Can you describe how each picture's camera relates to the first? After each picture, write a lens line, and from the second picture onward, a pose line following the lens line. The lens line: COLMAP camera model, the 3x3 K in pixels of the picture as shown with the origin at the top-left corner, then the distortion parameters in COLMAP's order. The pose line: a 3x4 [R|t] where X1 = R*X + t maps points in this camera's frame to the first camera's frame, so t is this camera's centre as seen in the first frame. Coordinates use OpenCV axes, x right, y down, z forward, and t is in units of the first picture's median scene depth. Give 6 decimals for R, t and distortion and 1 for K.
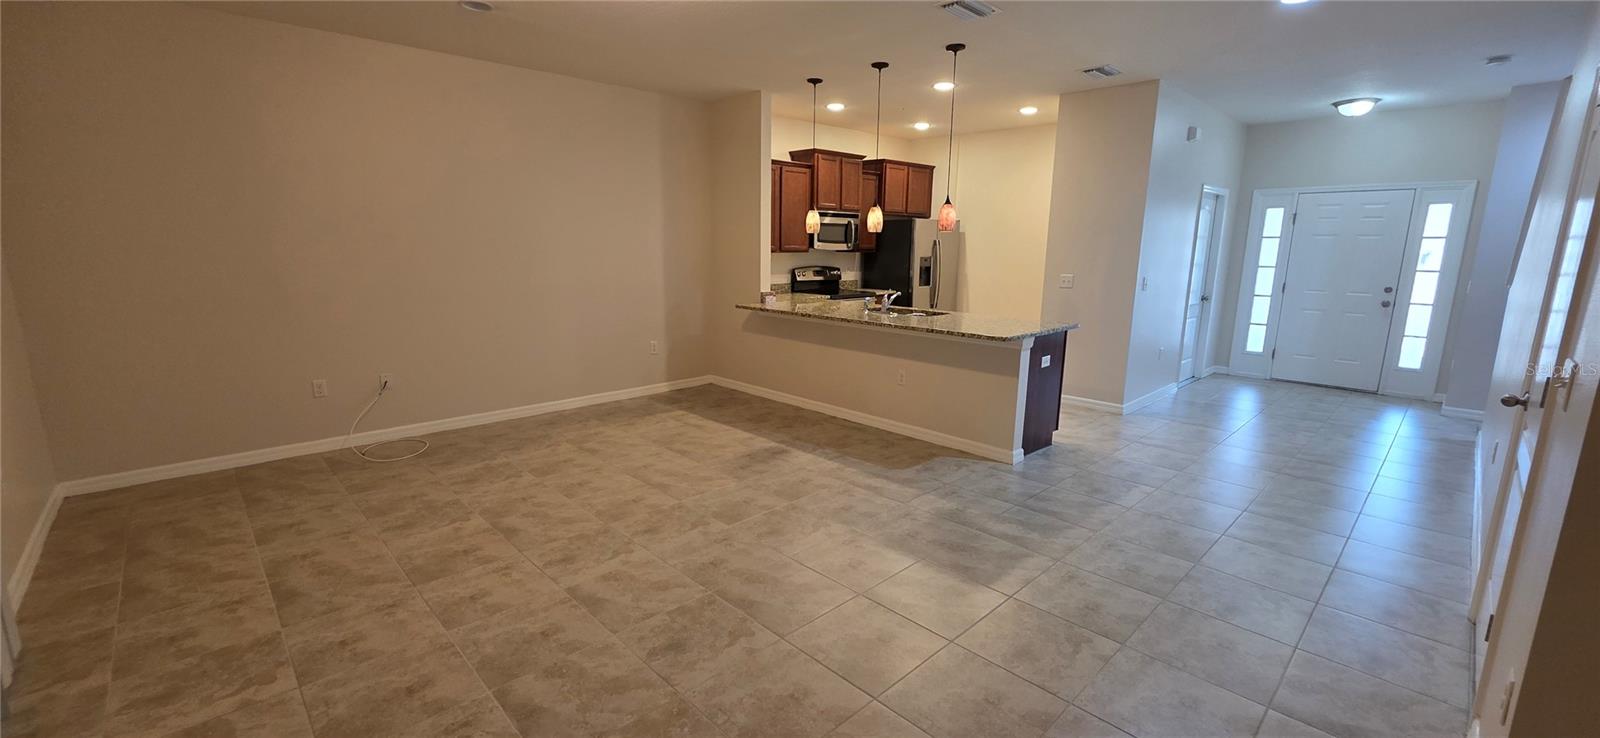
lens RADIAL K [[642.8, 0, 800.0], [0, 642.8, 369.0], [0, 0, 1]] dist [0.002512, 0.000219]
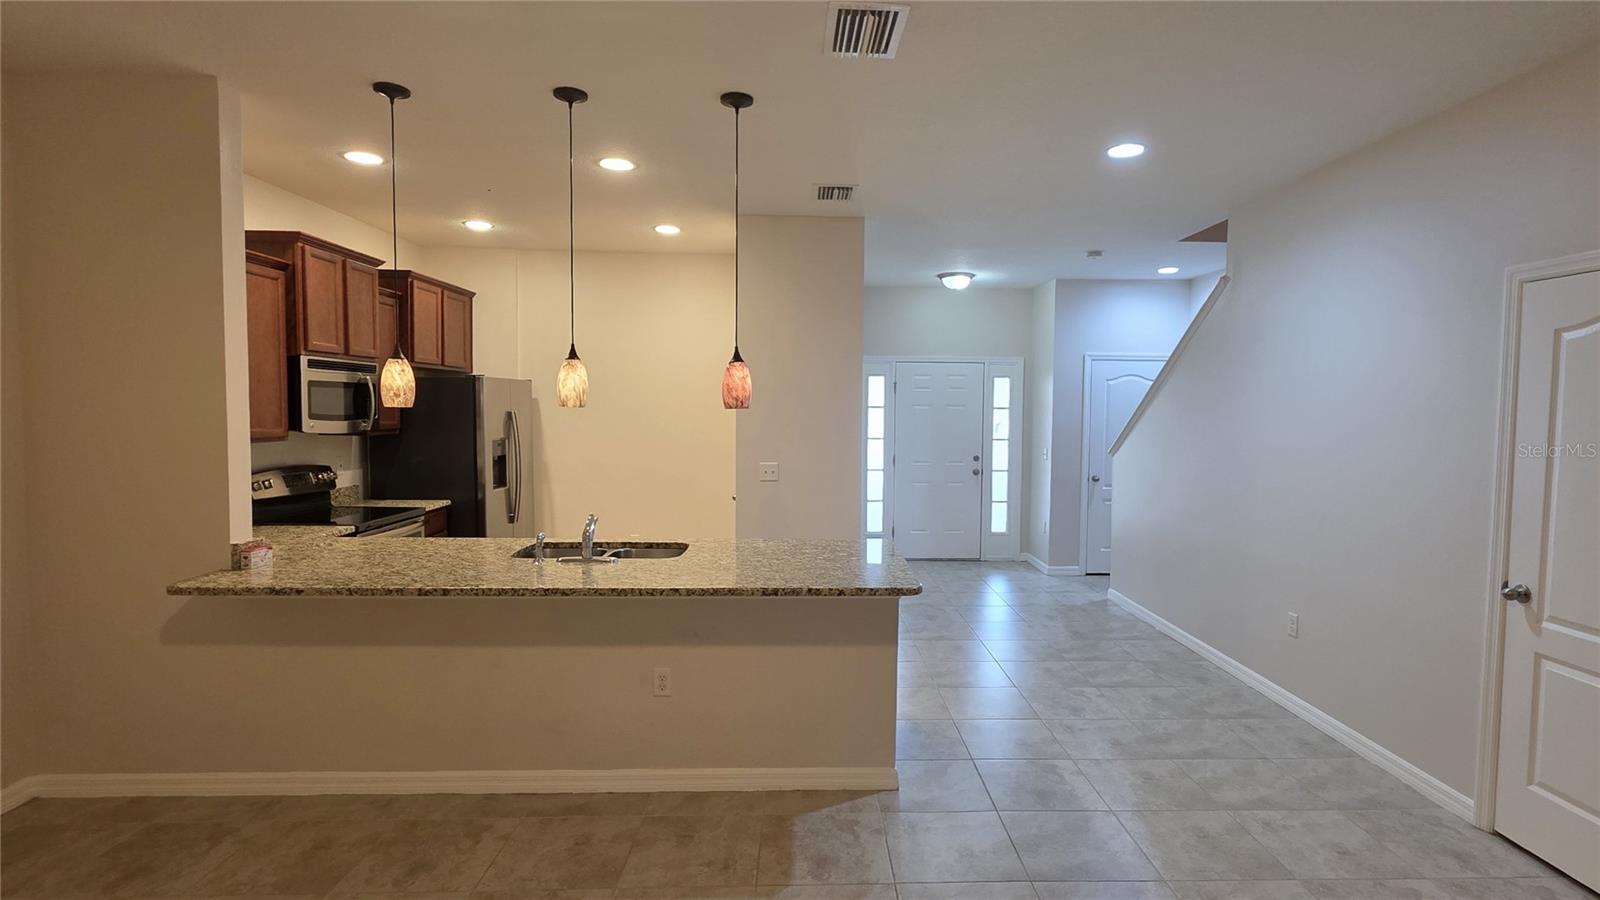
lens RADIAL K [[771.7, 0, 800.0], [0, 771.7, 450.0], [0, 0, 1]] dist [-0.000423, -0.001008]
pose [[0.665515, -0.045735, 0.744982, -0.168309], [0.141363, 0.987779, -0.065644, -0.086491], [-0.732876, 0.149000, 0.663847, 0.354418]]
